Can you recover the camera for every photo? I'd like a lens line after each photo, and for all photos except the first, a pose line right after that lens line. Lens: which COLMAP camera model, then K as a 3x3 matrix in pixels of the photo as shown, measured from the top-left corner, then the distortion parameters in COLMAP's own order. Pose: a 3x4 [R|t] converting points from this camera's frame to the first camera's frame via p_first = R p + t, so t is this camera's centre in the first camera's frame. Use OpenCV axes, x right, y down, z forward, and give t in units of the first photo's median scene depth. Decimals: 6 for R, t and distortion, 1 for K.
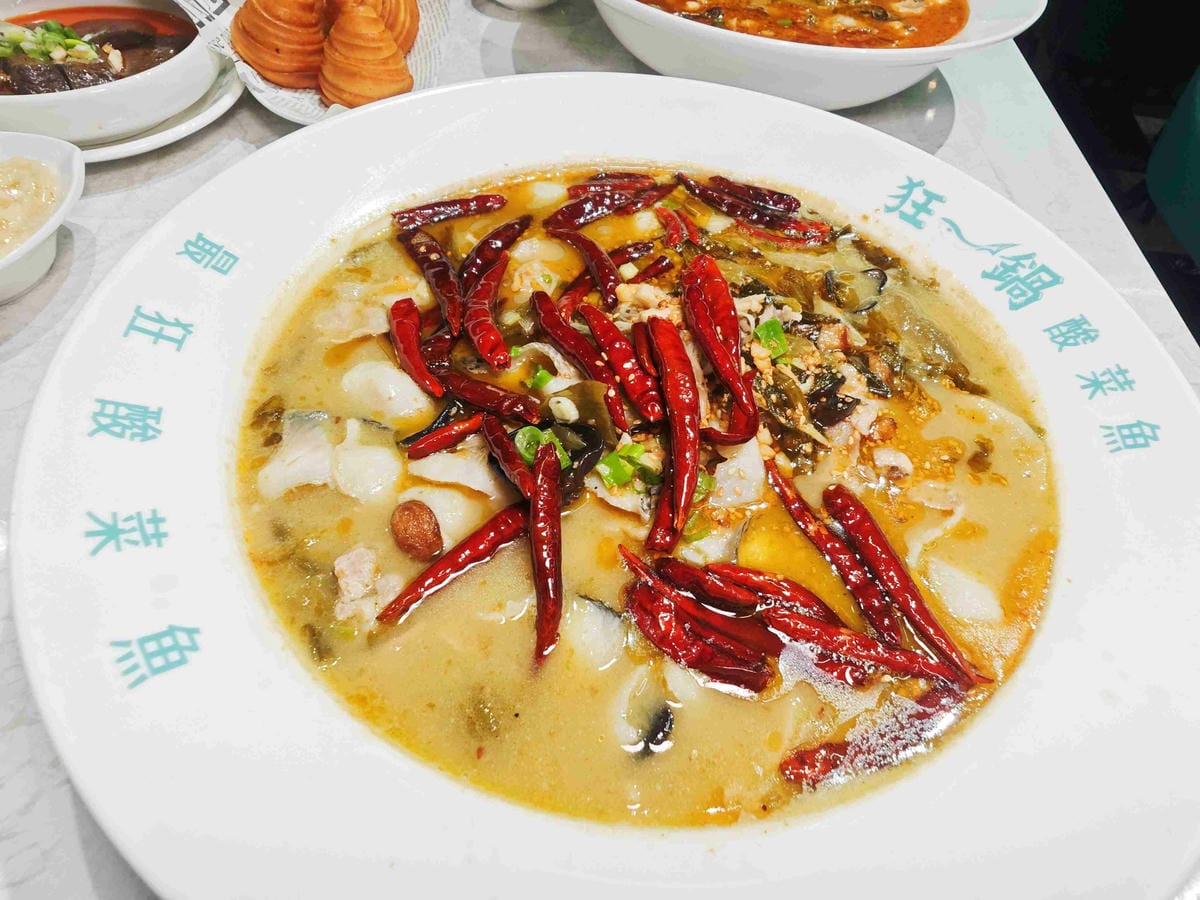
lens RADIAL K [[590.7, 0, 582.5], [0, 590.7, 451.1], [0, 0, 1]] dist [0.014911, -0.012542]
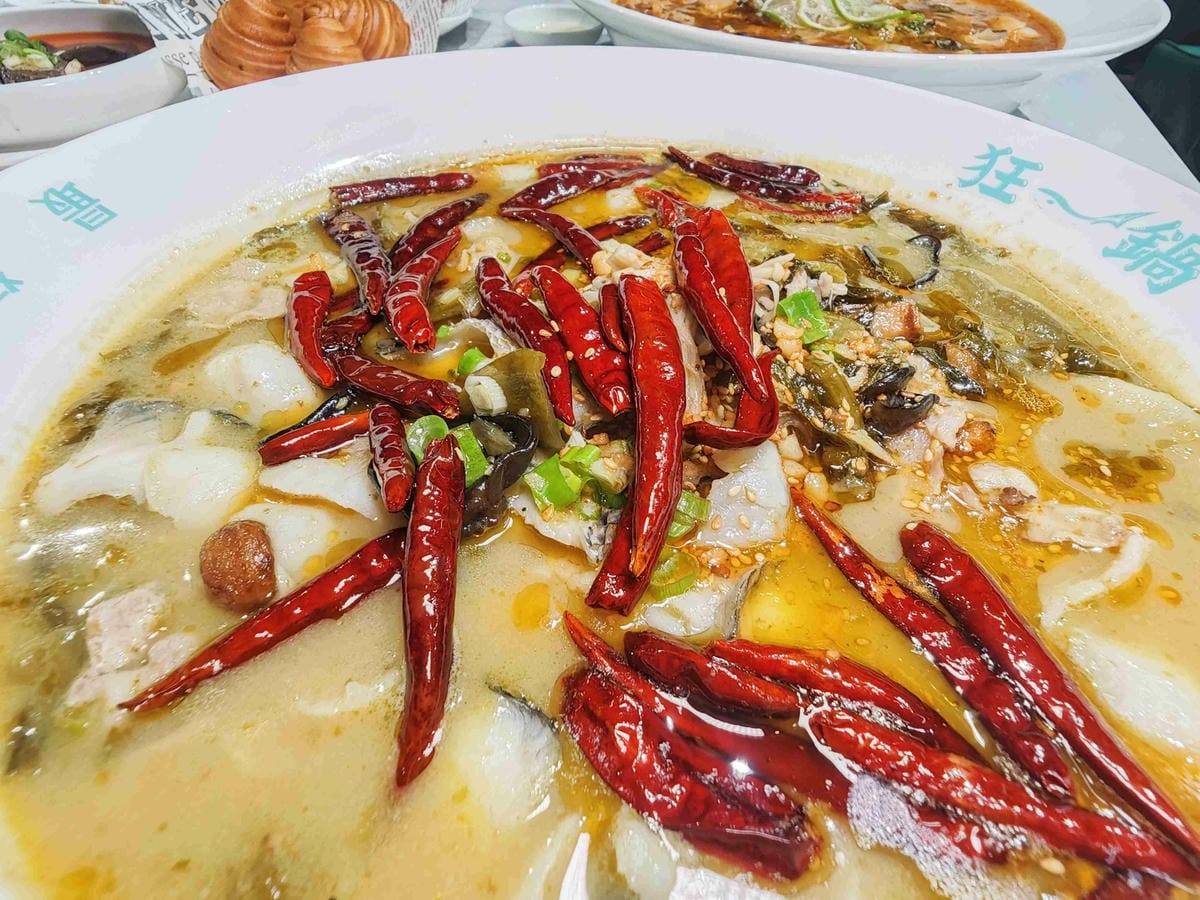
lens RADIAL K [[580.5, 0, 600.3], [0, 580.5, 473.8], [0, 0, 1]] dist [0.027531, -0.016882]
pose [[0.997763, 0.025795, -0.061680, 0.135938], [-0.031930, 0.994410, -0.100643, 0.078409], [0.058739, 0.102387, 0.993009, 0.341257]]
